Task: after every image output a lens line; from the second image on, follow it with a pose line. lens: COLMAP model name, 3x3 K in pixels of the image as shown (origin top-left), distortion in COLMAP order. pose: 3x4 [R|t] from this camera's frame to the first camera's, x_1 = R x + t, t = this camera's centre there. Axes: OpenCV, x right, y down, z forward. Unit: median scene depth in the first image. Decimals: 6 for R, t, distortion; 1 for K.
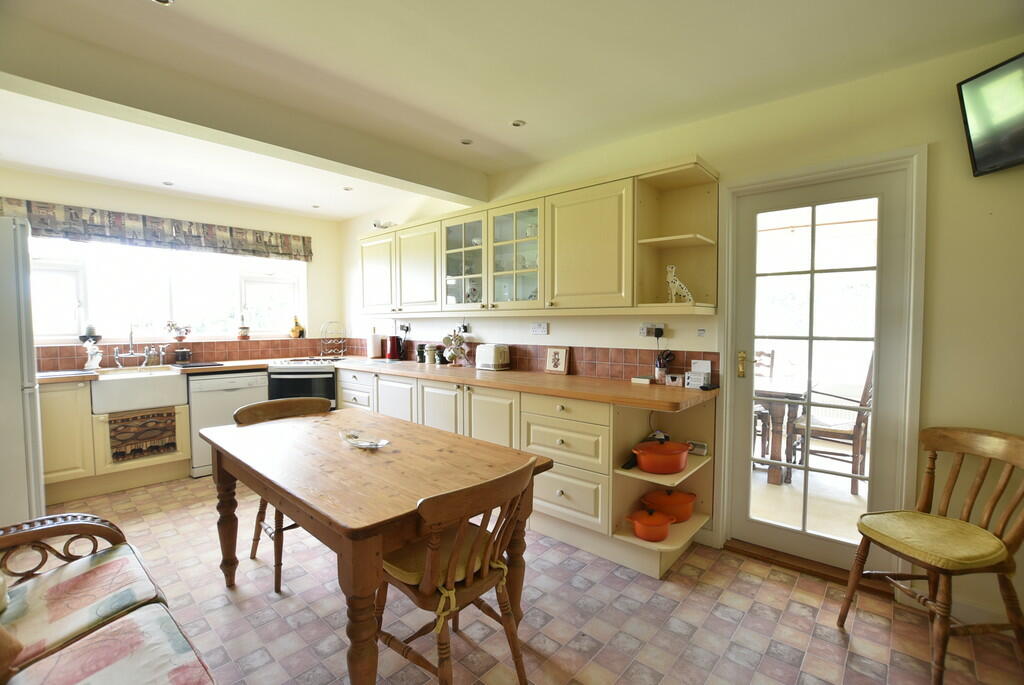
lens RADIAL K [[459.2, 0, 516.6], [0, 459.2, 347.2], [0, 0, 1]] dist [-0.000073, -0.000143]
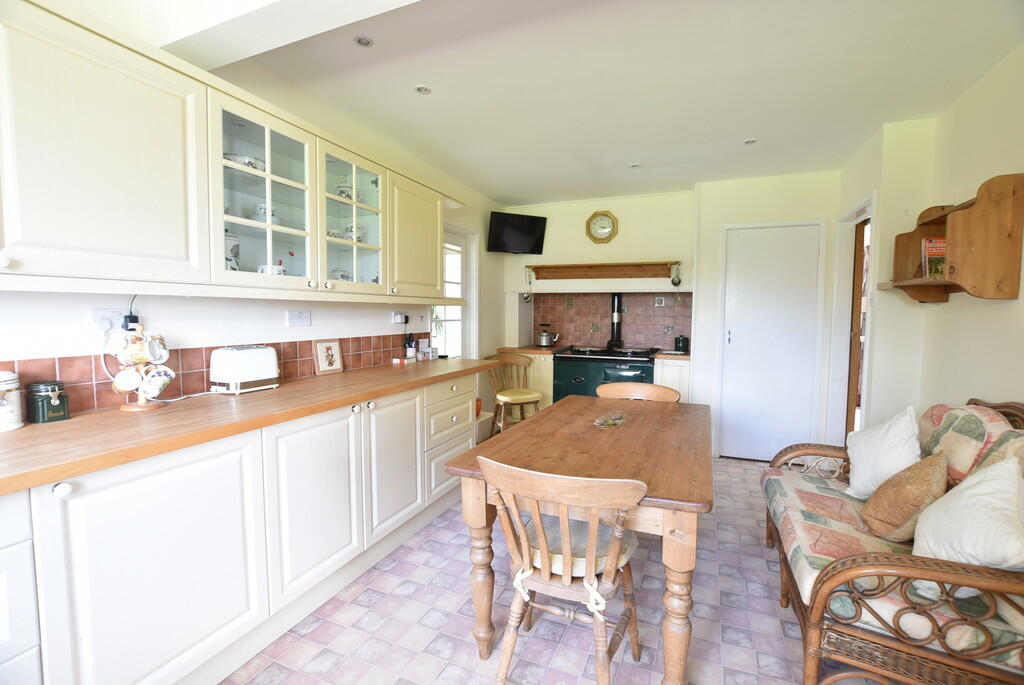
lens RADIAL K [[459.2, 0, 514.1], [0, 459.2, 340.8], [0, 0, 1]] dist [-0.000073, -0.000143]
pose [[-0.331118, -0.060745, 0.941632, -0.785382], [0.040928, 0.996062, 0.078649, -0.050326], [-0.942701, 0.064581, -0.327327, 0.966918]]
